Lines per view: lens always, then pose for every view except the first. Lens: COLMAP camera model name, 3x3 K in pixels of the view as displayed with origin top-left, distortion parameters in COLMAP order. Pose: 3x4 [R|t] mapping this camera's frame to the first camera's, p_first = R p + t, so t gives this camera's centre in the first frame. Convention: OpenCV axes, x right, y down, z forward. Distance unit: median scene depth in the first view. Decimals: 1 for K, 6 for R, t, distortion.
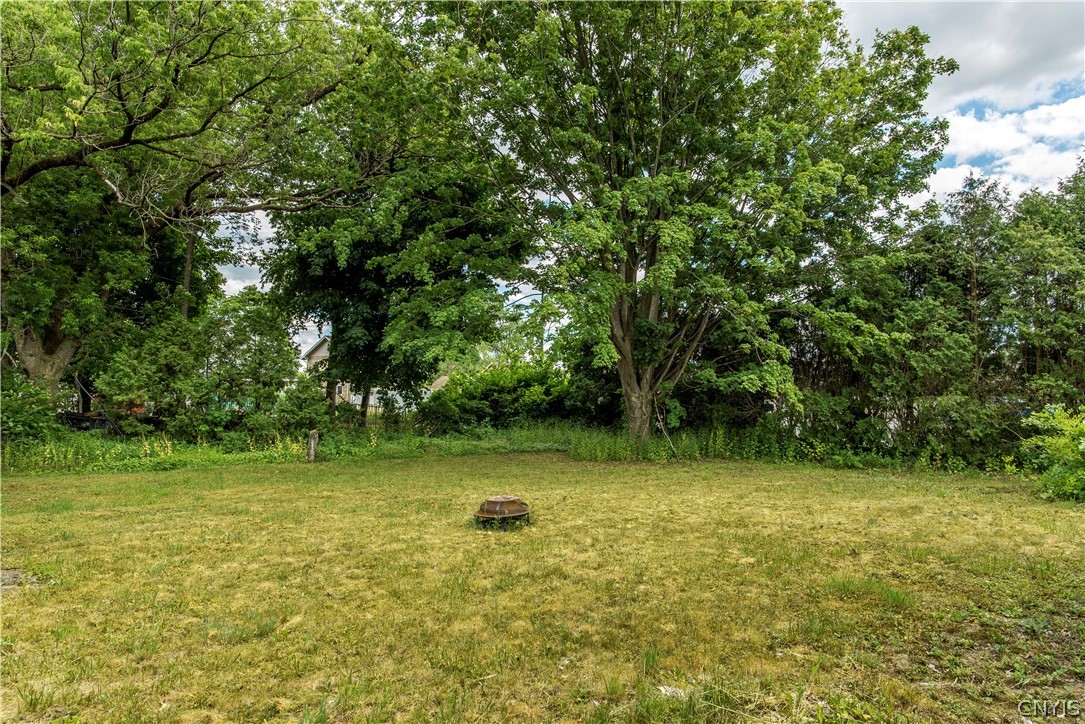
lens RADIAL K [[627.7, 0, 541.7], [0, 627.7, 363.3], [0, 0, 1]] dist [0.002529, -0.000712]
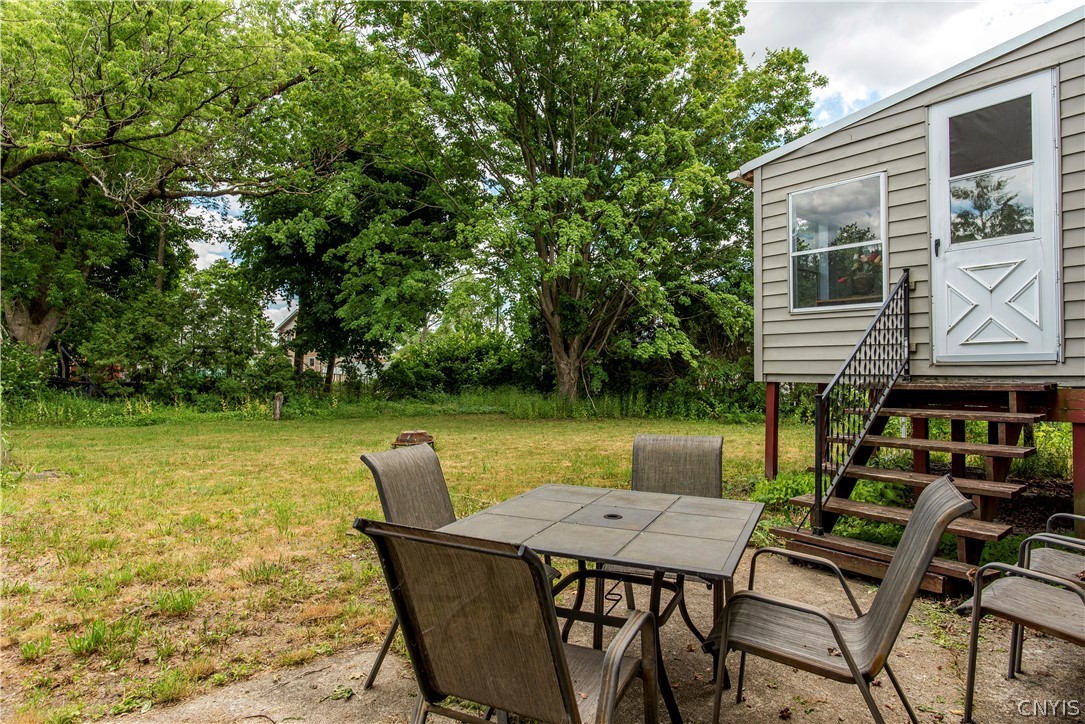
lens RADIAL K [[617.2, 0, 543.6], [0, 617.2, 366.8], [0, 0, 1]] dist [-0.003012, 0.000914]
pose [[0.999068, 0.003027, 0.043056, 0.060228], [-0.005022, 0.998915, 0.046302, 0.005988], [-0.042869, -0.046475, 0.997999, -0.118722]]
